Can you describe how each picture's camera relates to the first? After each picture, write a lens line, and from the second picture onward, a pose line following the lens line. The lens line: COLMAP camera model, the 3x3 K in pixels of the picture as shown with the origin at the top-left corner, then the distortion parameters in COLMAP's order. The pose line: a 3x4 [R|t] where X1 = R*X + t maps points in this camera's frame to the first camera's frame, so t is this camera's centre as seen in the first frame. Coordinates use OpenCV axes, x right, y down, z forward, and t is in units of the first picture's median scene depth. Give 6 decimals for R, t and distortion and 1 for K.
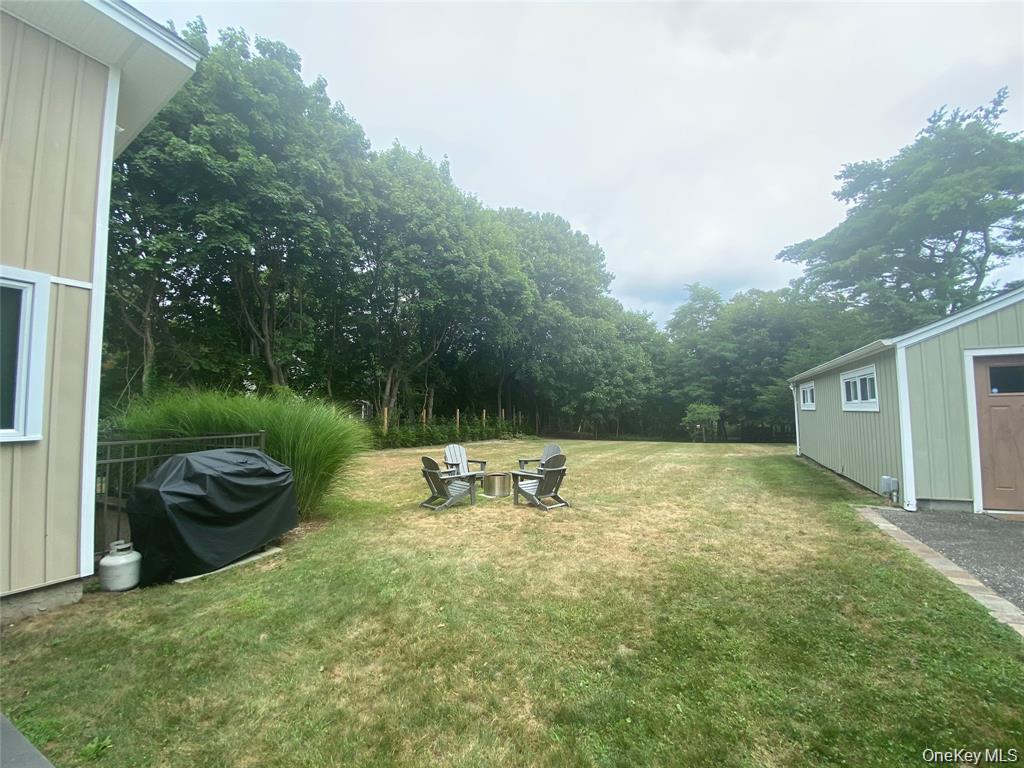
lens RADIAL K [[412.2, 0, 512.0], [0, 412.2, 384.0], [0, 0, 1]] dist [0.021029, -0.023985]
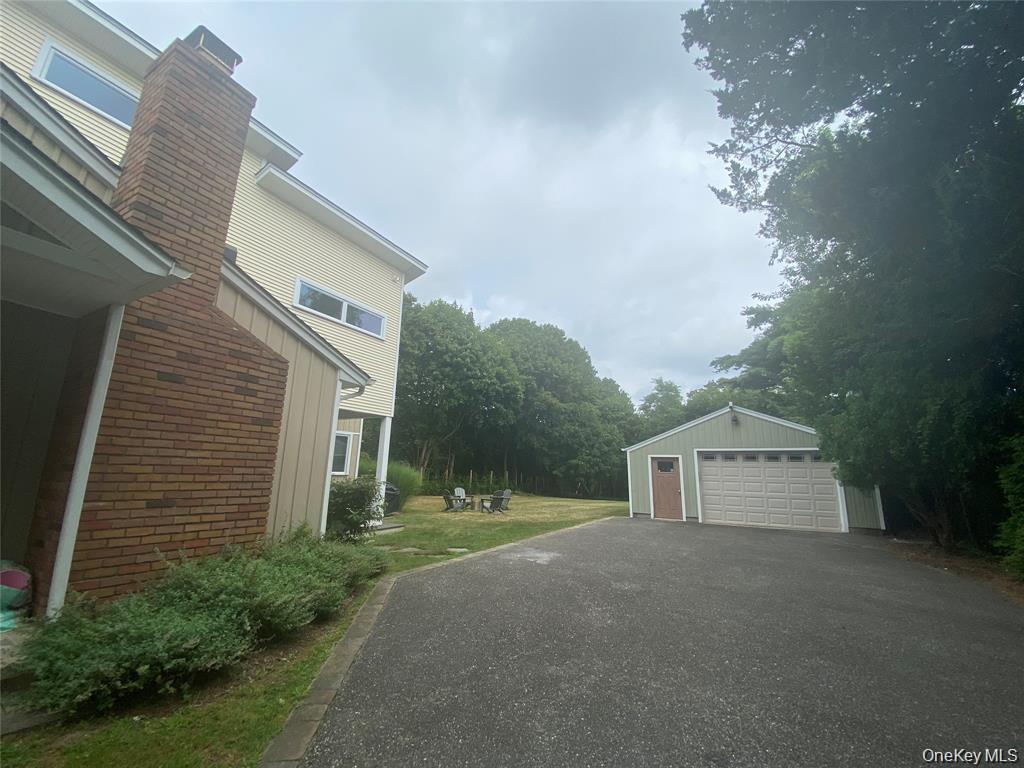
lens RADIAL K [[412.2, 0, 512.0], [0, 412.2, 384.0], [0, 0, 1]] dist [0.021029, -0.023985]
pose [[0.997468, 0.022408, -0.067488, 0.094015], [-0.032050, 0.988858, -0.145369, -0.027811], [0.063479, 0.147164, 0.987073, -0.413523]]
